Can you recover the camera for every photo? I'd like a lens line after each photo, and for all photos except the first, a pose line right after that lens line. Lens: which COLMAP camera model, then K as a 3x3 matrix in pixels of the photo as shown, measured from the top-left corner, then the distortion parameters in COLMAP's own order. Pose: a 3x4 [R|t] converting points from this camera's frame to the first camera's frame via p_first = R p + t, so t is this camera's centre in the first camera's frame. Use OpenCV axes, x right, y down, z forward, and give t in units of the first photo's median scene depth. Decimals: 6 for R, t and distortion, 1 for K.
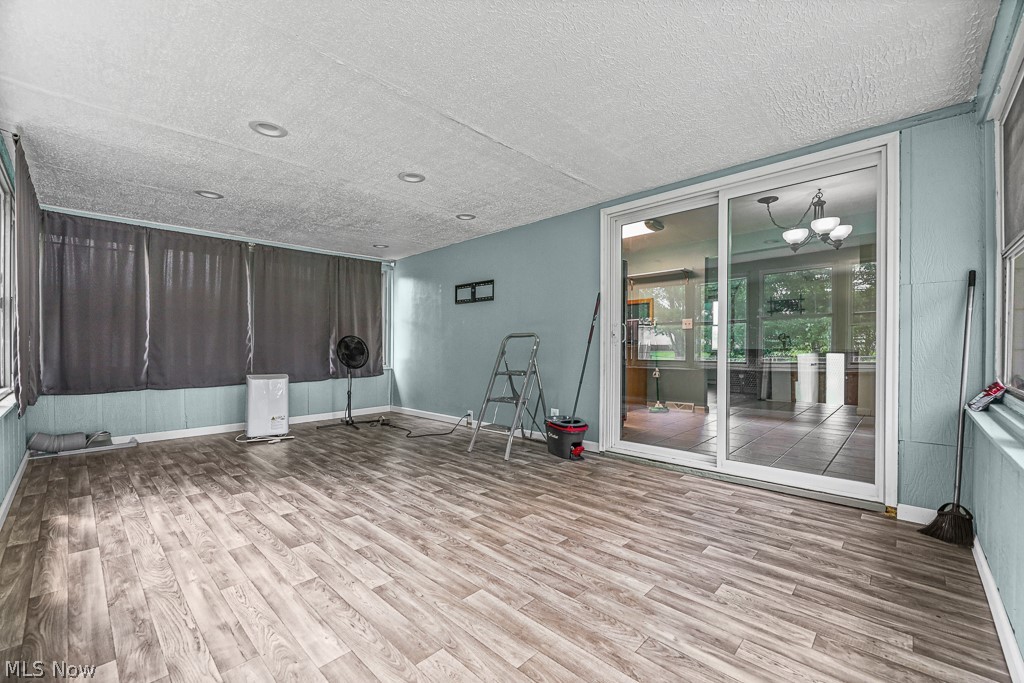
lens RADIAL K [[416.3, 0, 509.8], [0, 416.3, 369.5], [0, 0, 1]] dist [-0.012732, -0.000331]
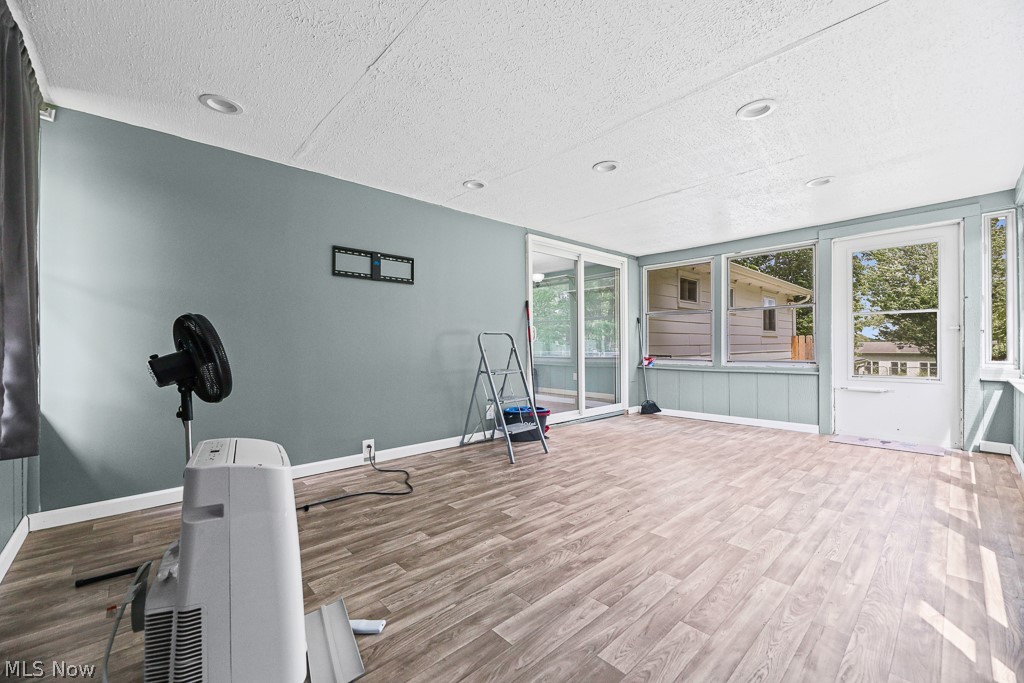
lens RADIAL K [[417.3, 0, 512.6], [0, 417.3, 349.7], [0, 0, 1]] dist [0.000016, -0.000661]
pose [[0.060568, -0.017098, 0.998018, -0.809001], [0.054924, 0.998396, 0.013771, -0.045284], [-0.996652, 0.053981, 0.061410, 0.772039]]
